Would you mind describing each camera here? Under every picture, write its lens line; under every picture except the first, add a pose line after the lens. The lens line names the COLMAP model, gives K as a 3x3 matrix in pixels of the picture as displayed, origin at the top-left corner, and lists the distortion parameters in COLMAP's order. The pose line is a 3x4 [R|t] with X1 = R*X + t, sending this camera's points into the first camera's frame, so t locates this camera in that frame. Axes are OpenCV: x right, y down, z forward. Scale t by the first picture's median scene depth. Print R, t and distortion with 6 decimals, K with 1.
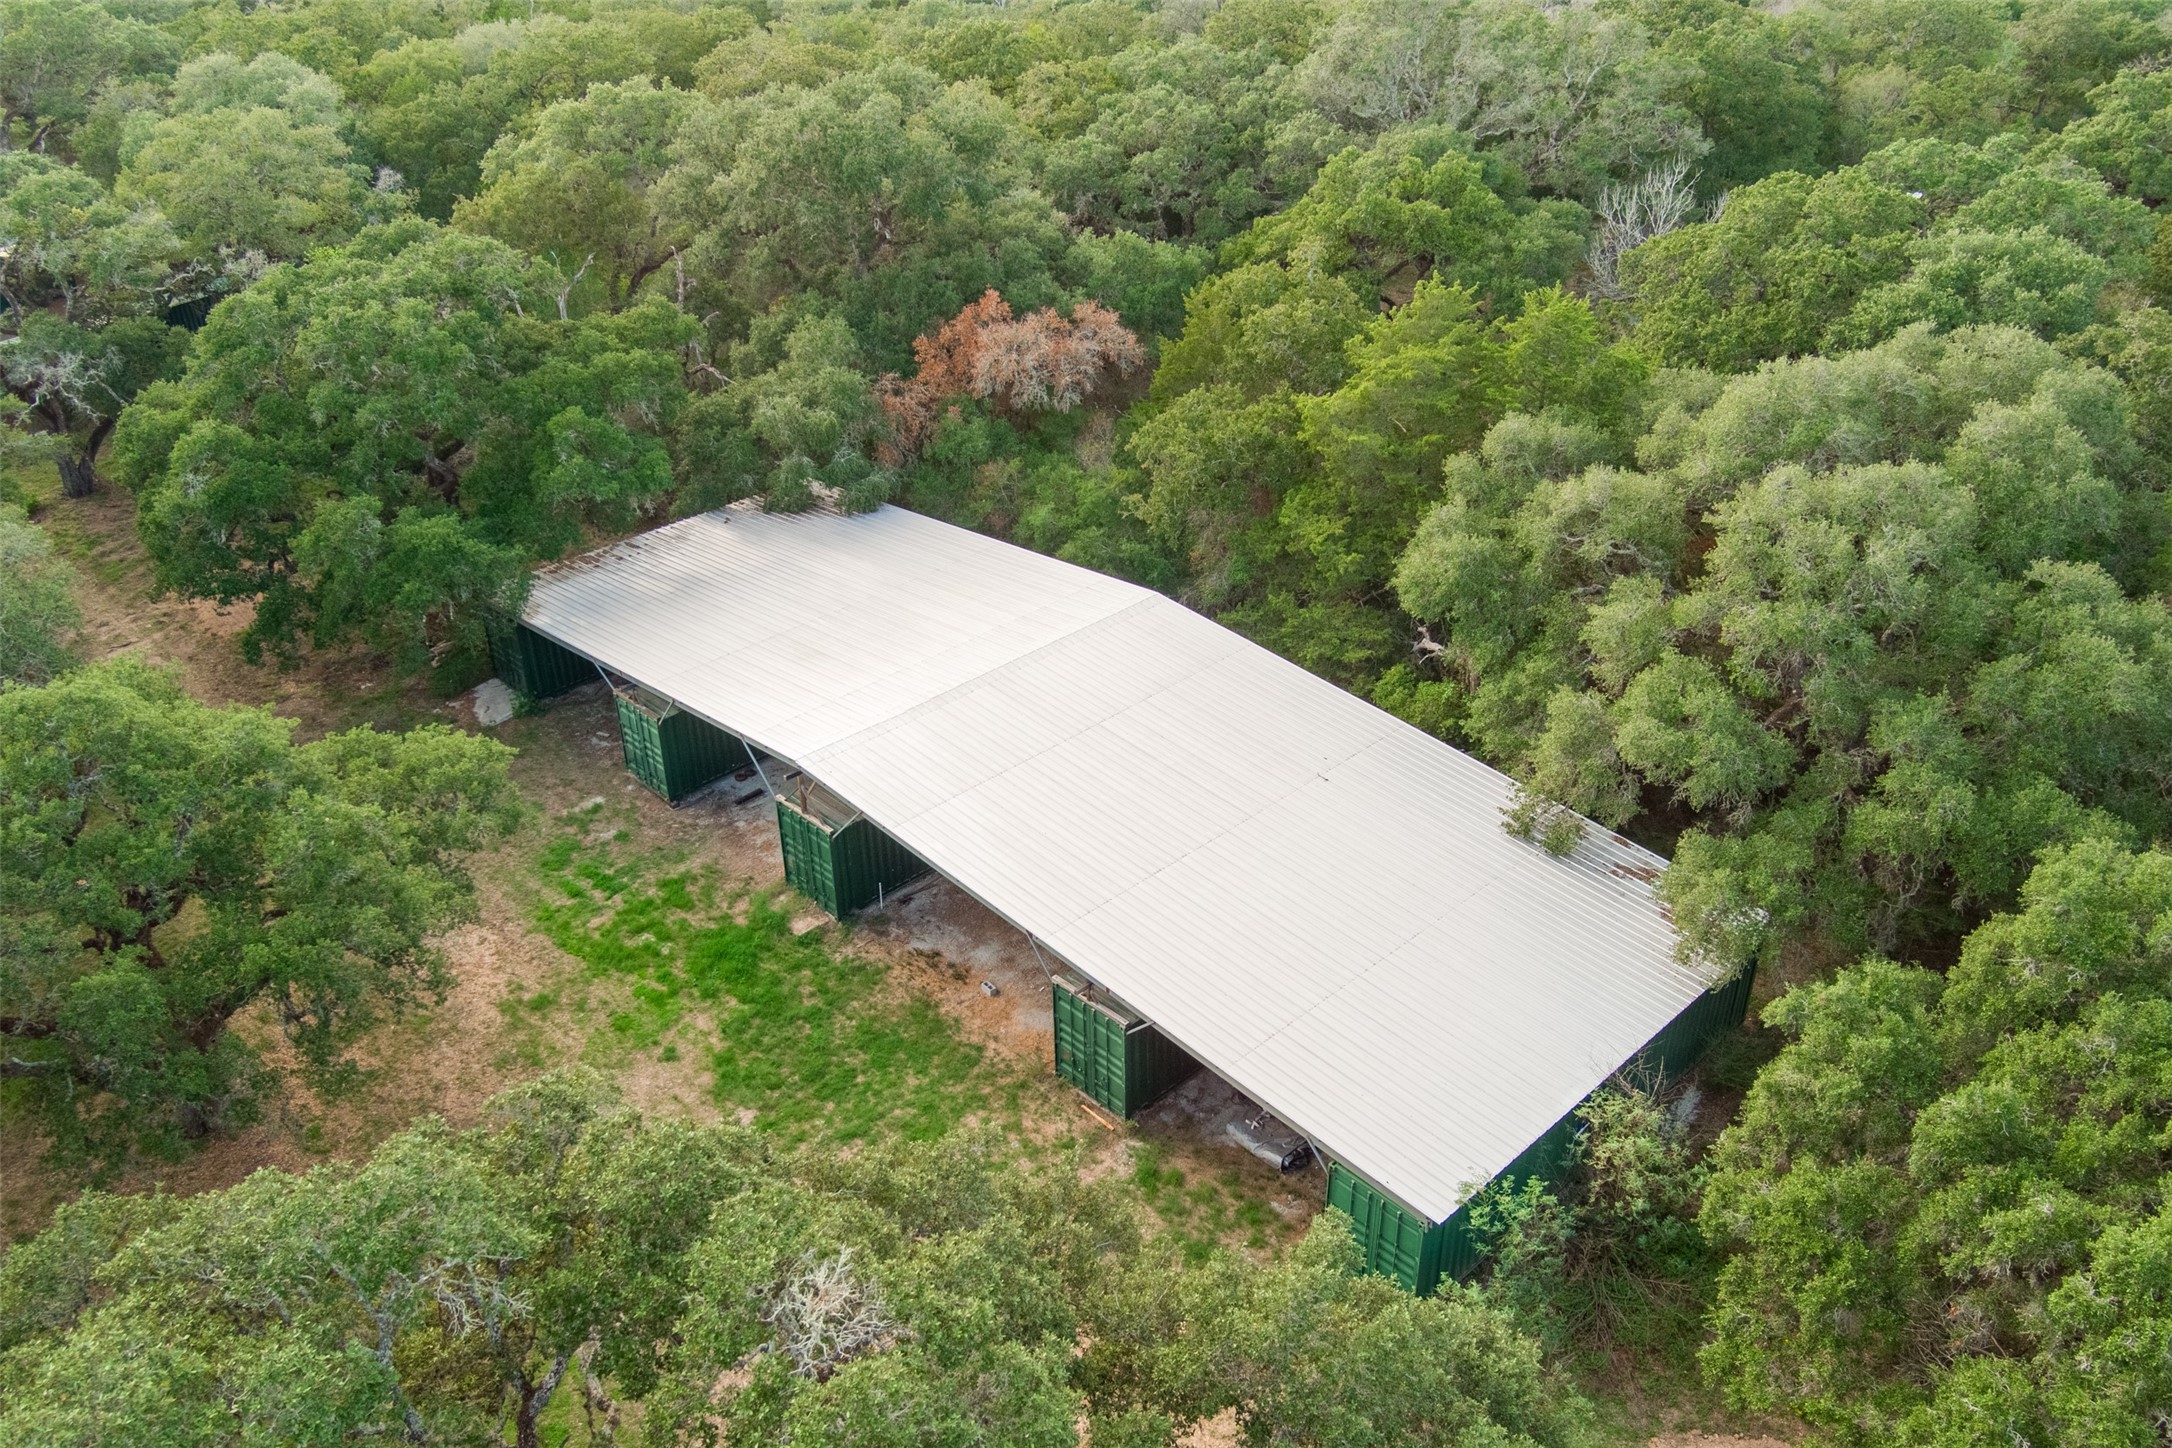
lens RADIAL K [[1729.4, 0, 1086.0], [0, 1729.4, 724.0], [0, 0, 1]] dist [0.000595, 0.000048]
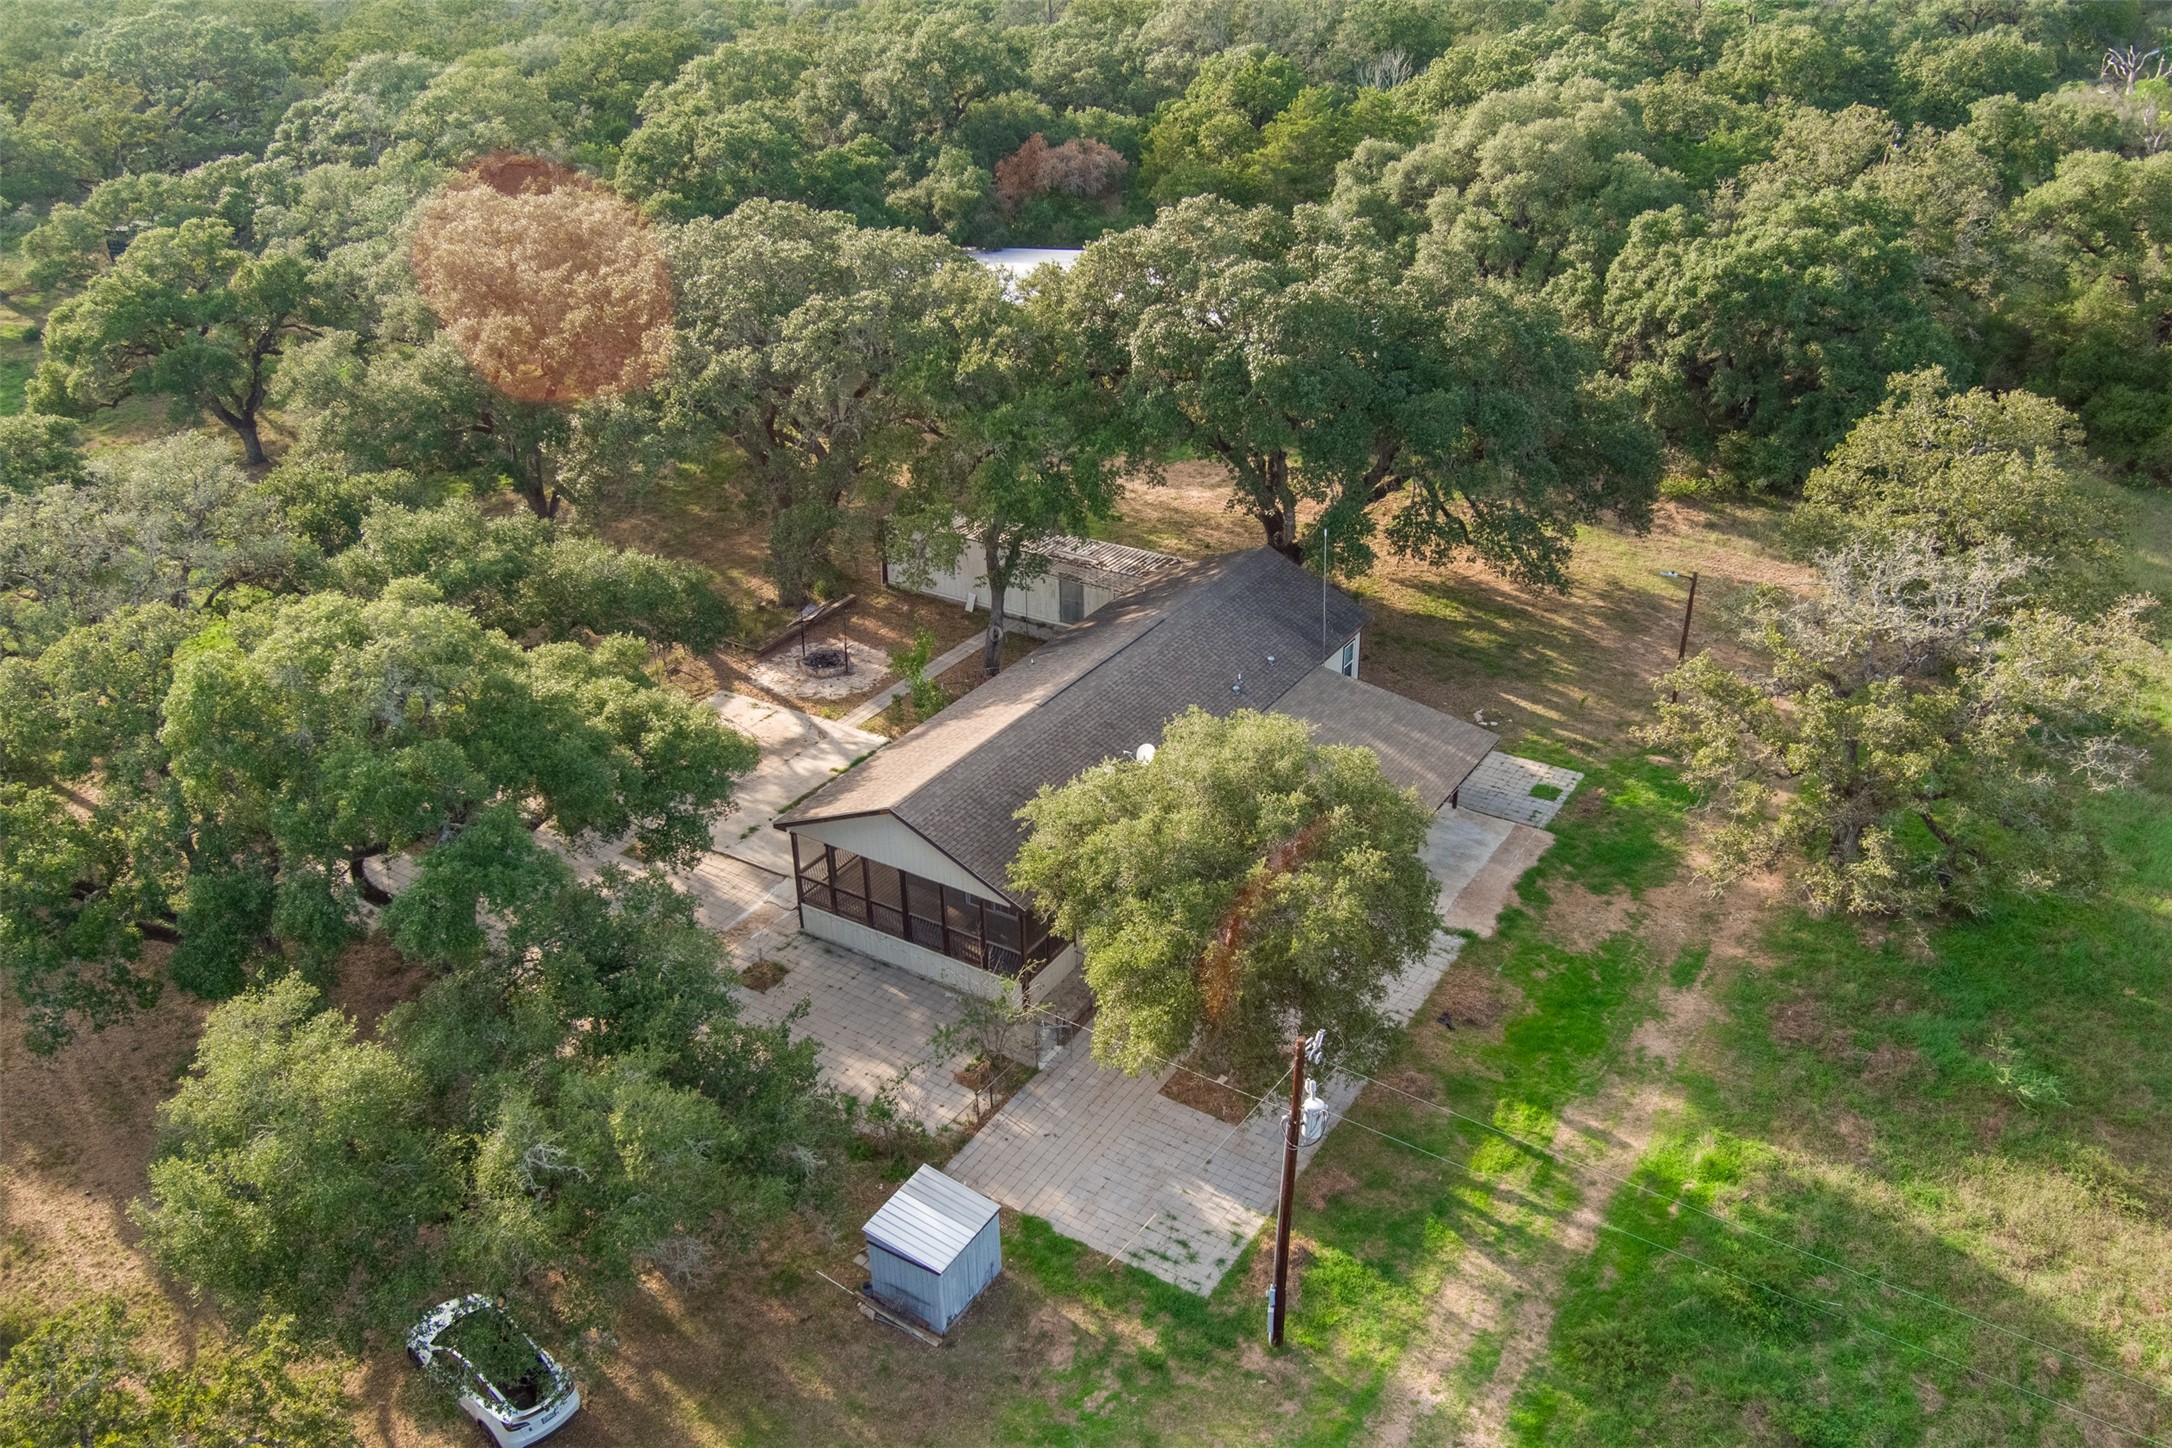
lens RADIAL K [[1729.4, 0, 1086.0], [0, 1729.4, 724.0], [0, 0, 1]] dist [0.000595, 0.000048]
pose [[0.974355, -0.112031, 0.195147, -0.439962], [0.122689, 0.991497, -0.043375, 0.443650], [-0.188628, 0.066205, 0.979814, -0.701977]]
